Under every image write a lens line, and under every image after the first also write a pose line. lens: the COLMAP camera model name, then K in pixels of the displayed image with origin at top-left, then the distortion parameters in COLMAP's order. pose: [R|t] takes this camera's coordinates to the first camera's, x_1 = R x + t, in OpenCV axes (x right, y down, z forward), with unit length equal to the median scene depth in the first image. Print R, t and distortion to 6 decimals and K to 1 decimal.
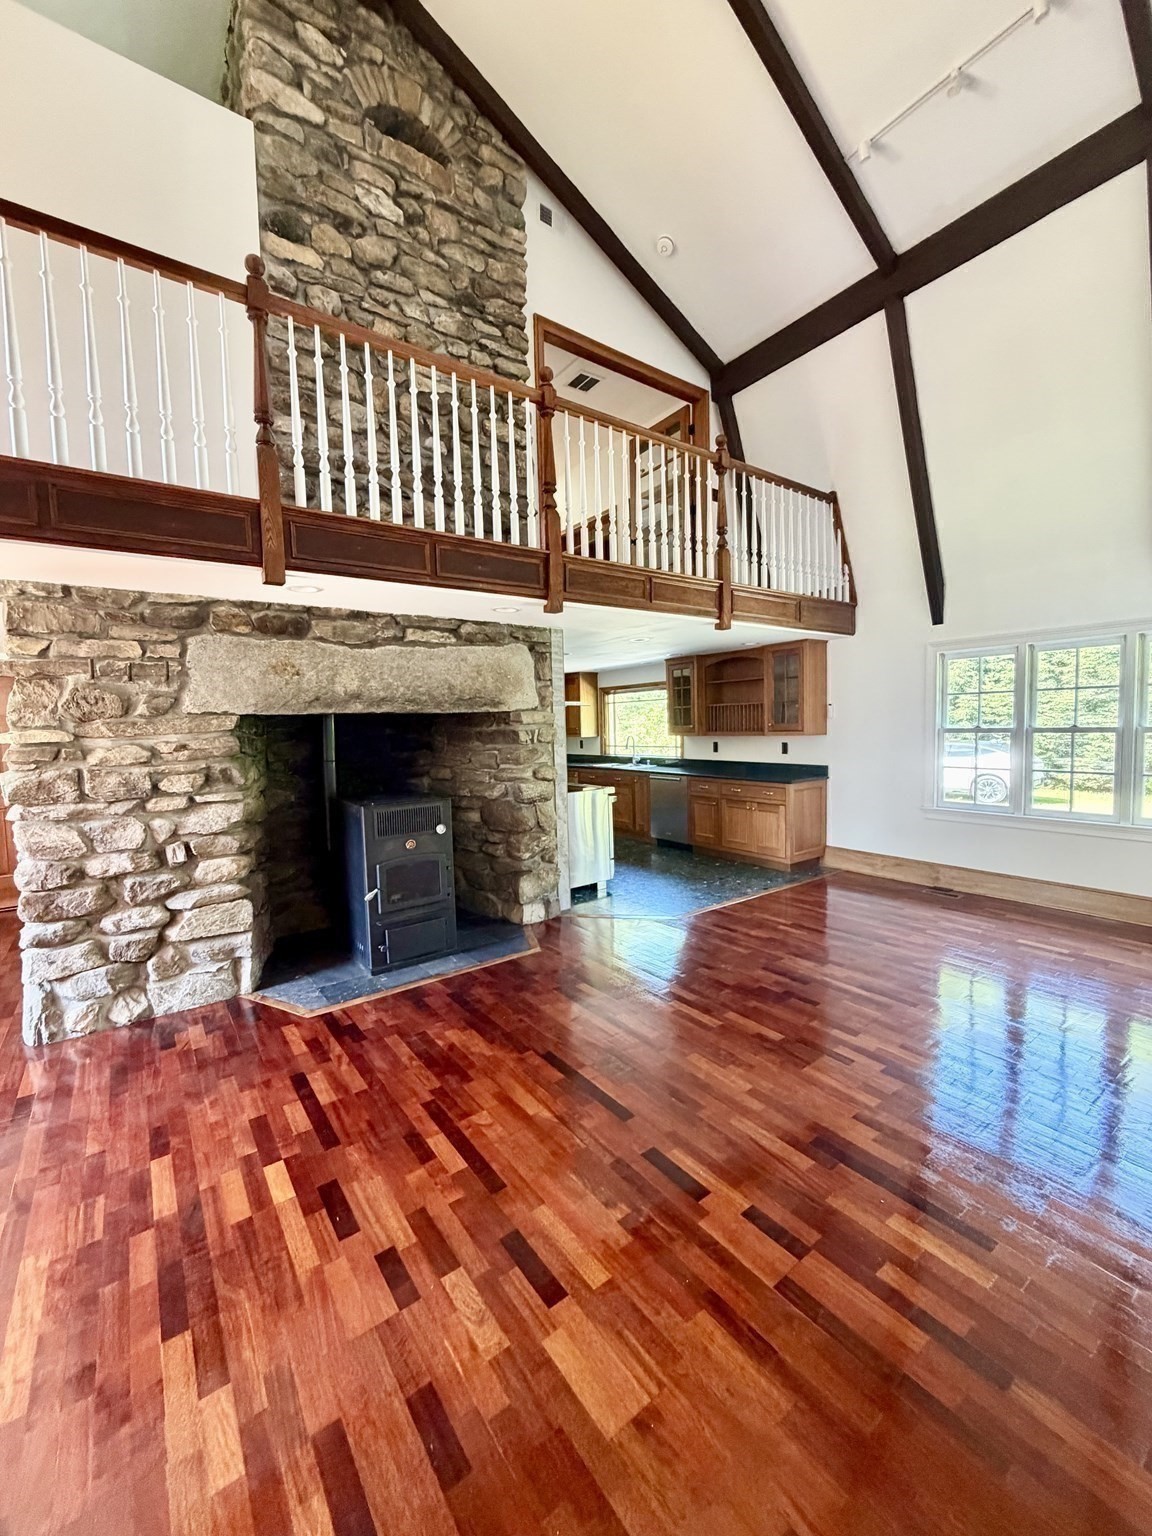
lens RADIAL K [[607.0, 0, 576.0], [0, 607.0, 768.0], [0, 0, 1]] dist [0.001537, 0.000165]
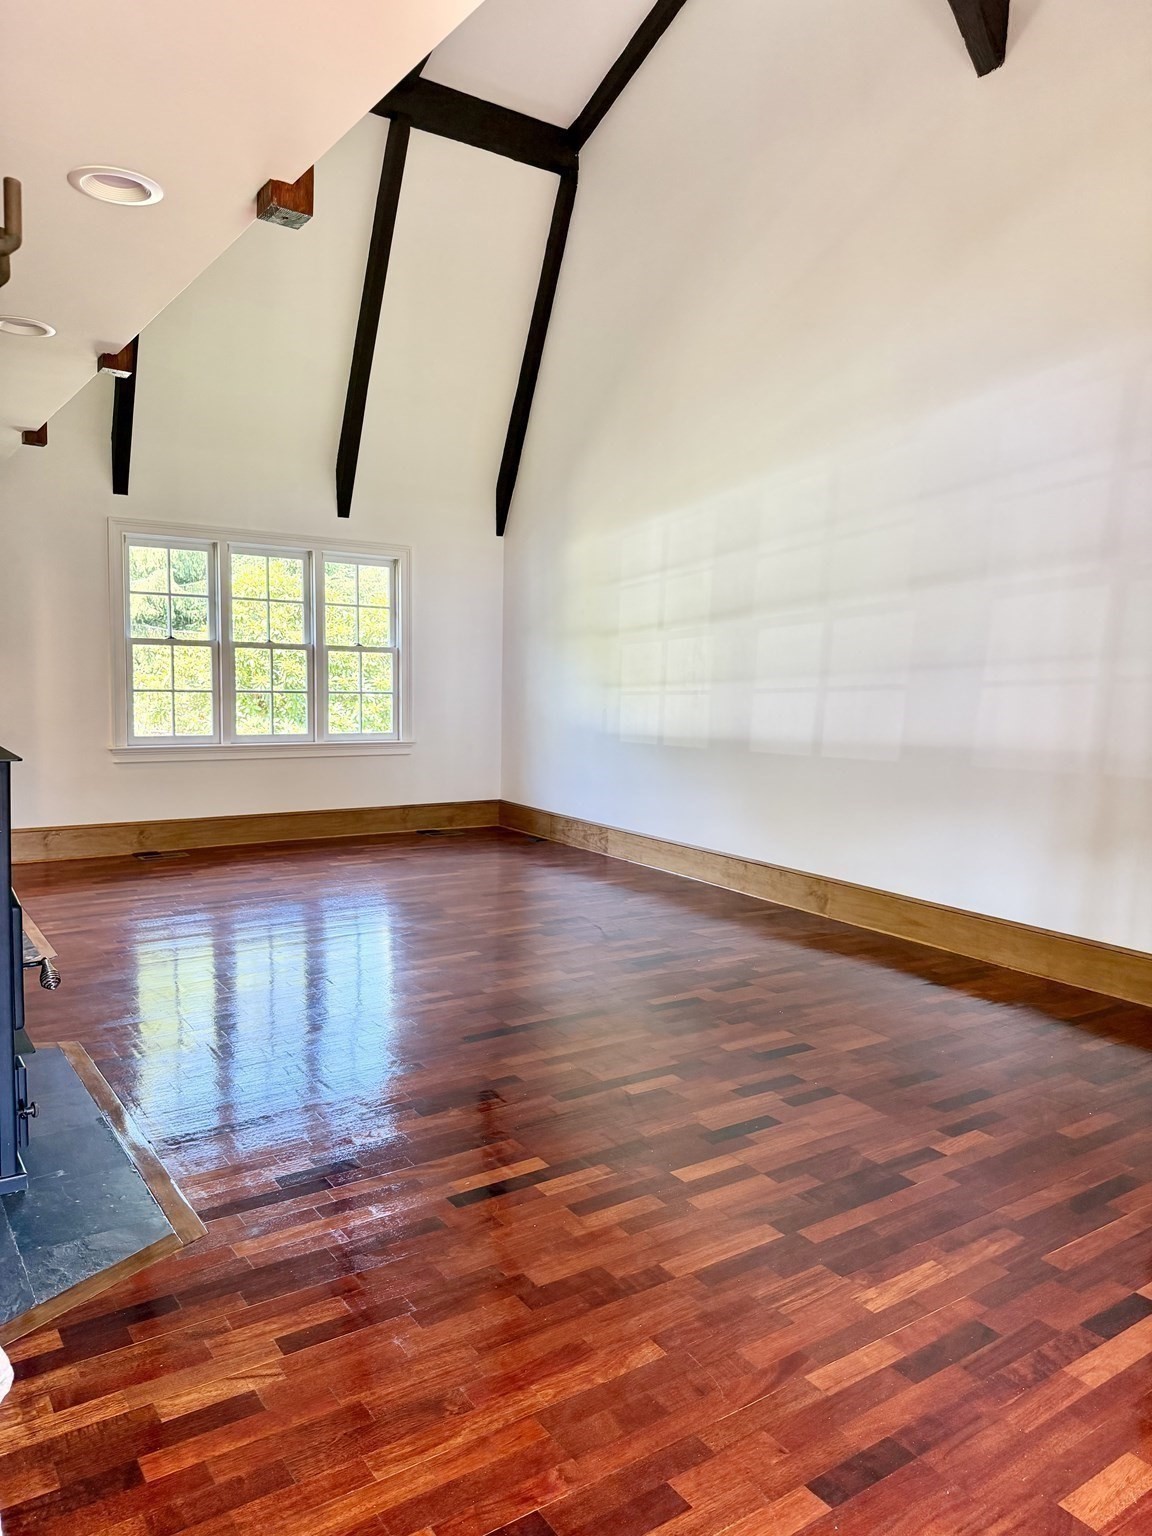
lens RADIAL K [[1093.7, 0, 576.0], [0, 1093.7, 768.0], [0, 0, 1]] dist [0.000354, -0.000677]
pose [[0.029520, -0.073000, 0.996895, -1.857394], [0.059813, 0.995671, 0.071140, 0.081182], [-0.997773, 0.057528, 0.033759, 1.114484]]
